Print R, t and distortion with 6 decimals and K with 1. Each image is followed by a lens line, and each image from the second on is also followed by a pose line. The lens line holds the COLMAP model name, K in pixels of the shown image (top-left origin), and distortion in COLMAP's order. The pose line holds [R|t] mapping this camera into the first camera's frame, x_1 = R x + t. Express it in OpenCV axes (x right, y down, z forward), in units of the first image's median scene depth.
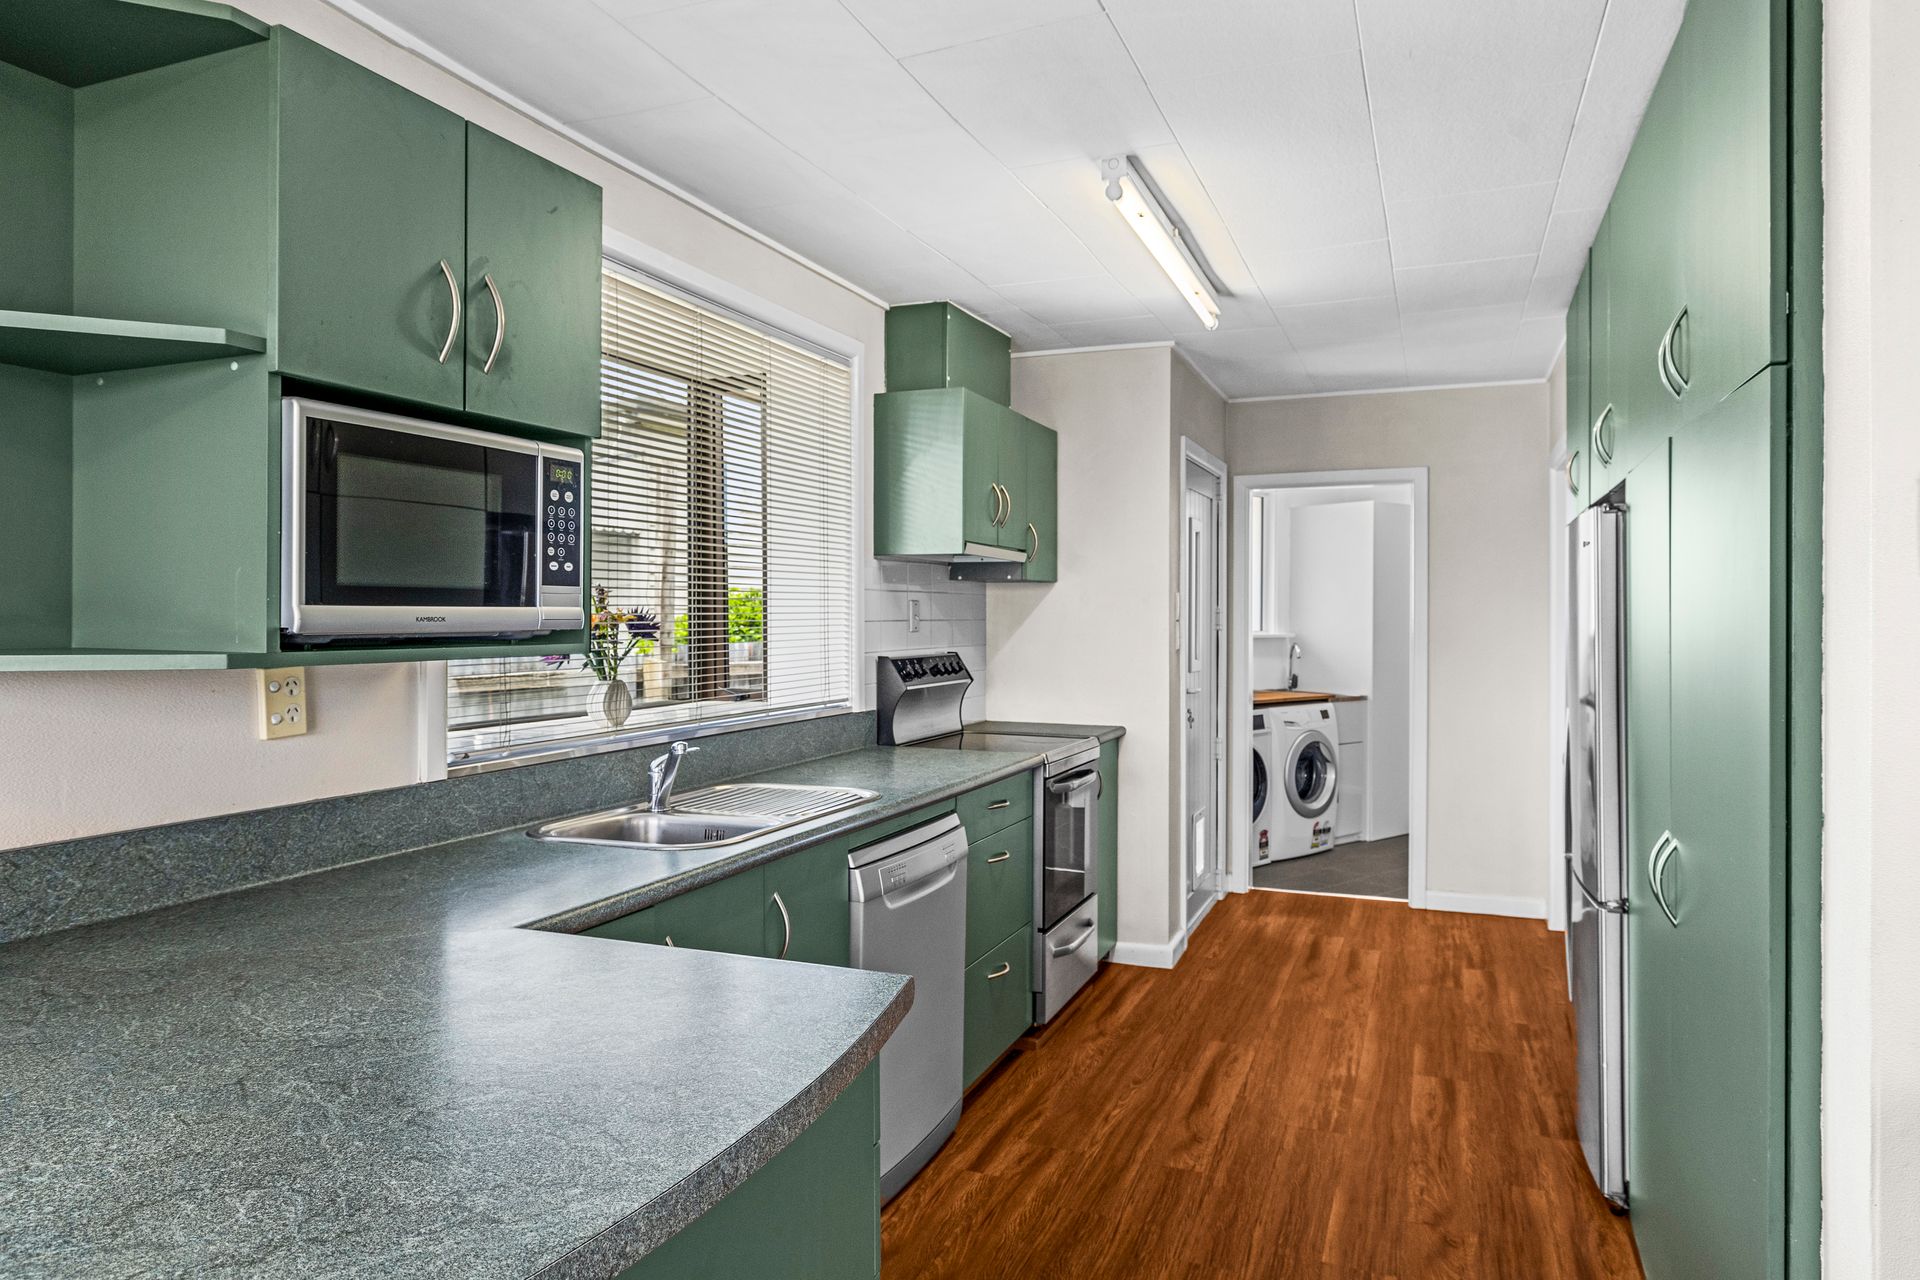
lens RADIAL K [[1176.4, 0, 963.1], [0, 1176.4, 623.7], [0, 0, 1]] dist [-0.000628, -0.000468]
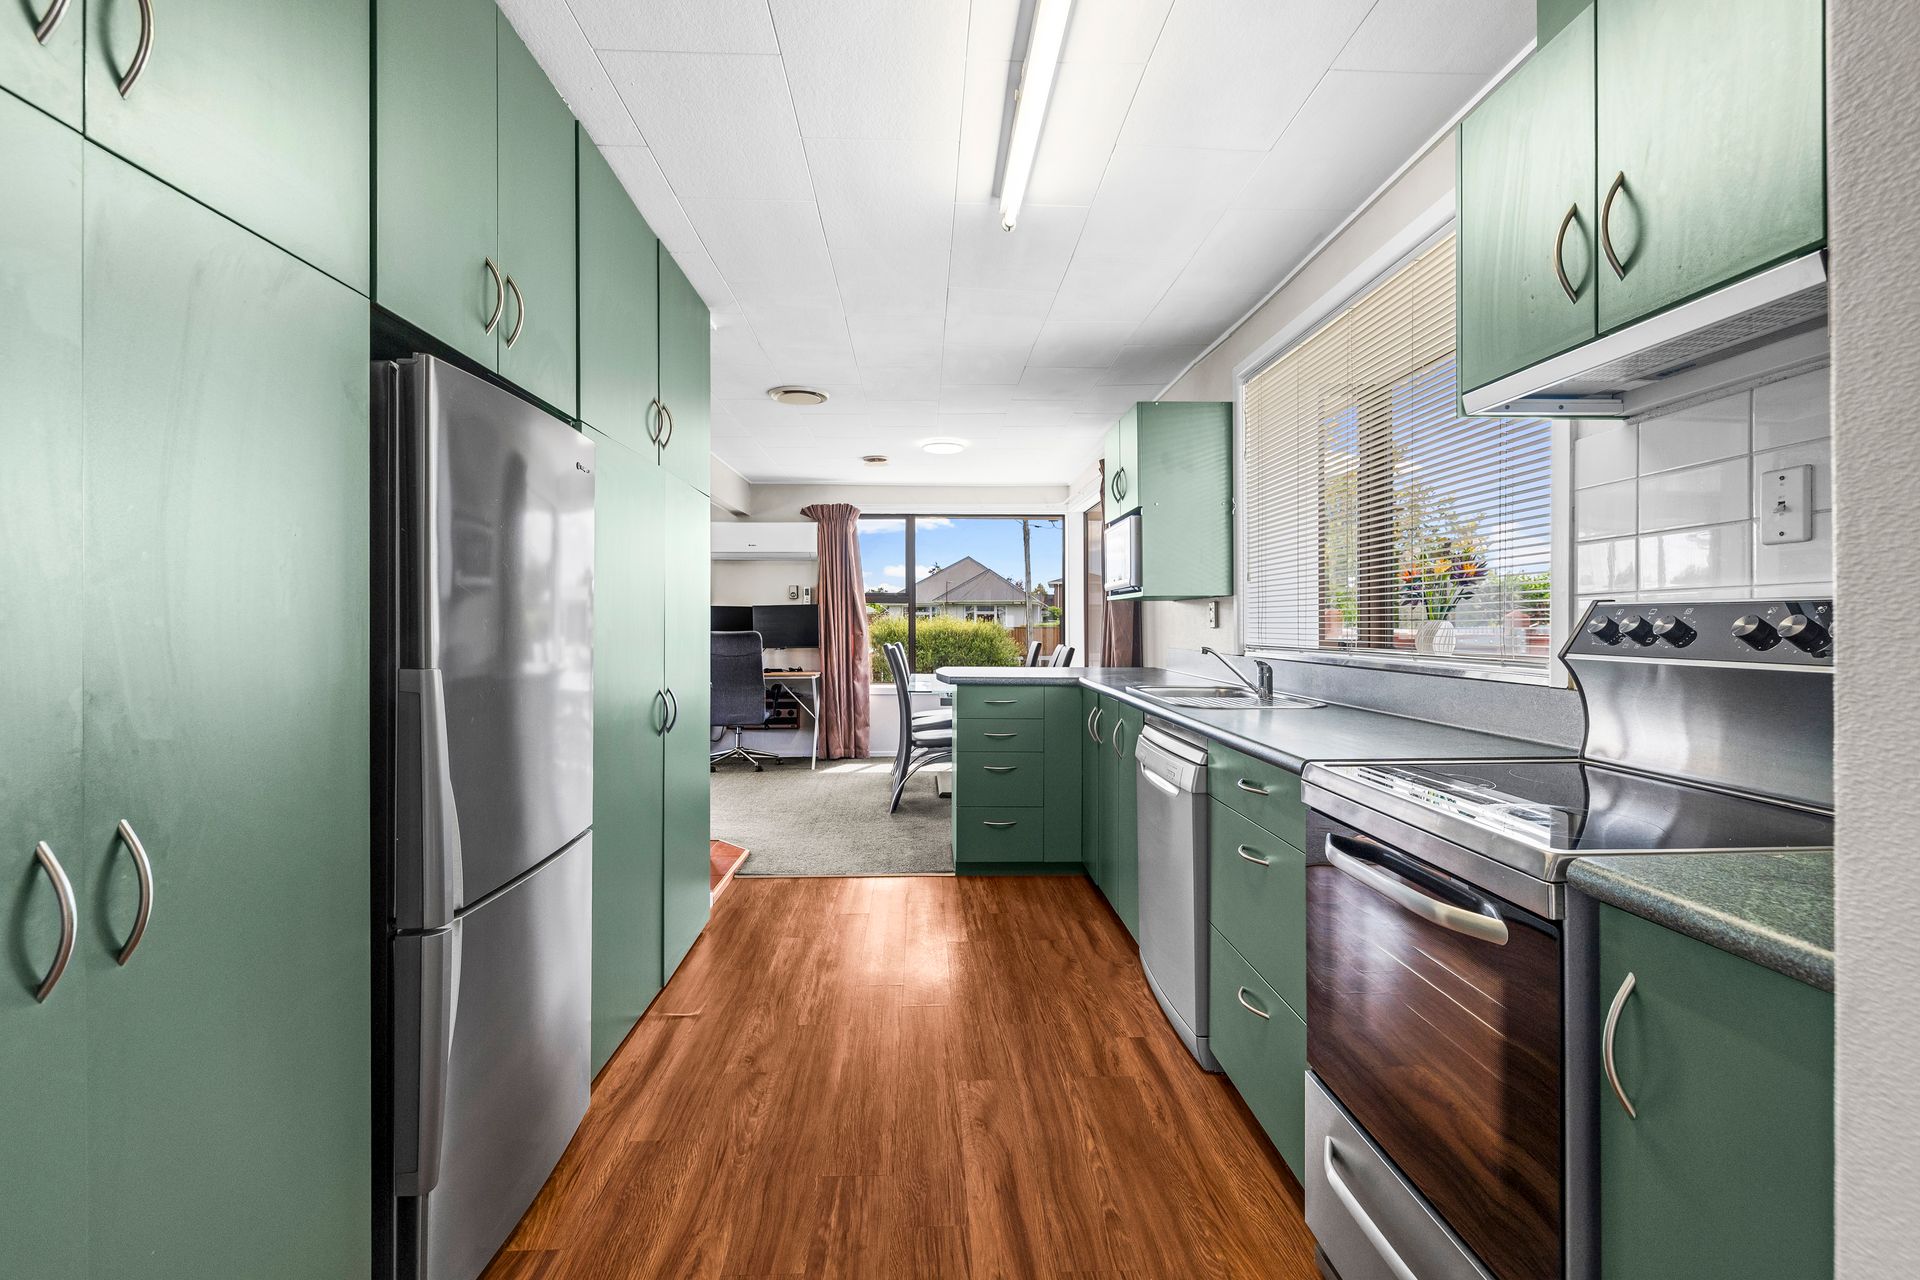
lens RADIAL K [[819.9, 0, 961.5], [0, 819.9, 629.1], [0, 0, 1]] dist [-0.002190, -0.000080]
pose [[-0.906267, 0.003982, -0.422688, 0.510024], [-0.000082, 0.999954, 0.009596, 0.052530], [0.422707, 0.008731, -0.906224, 1.661659]]
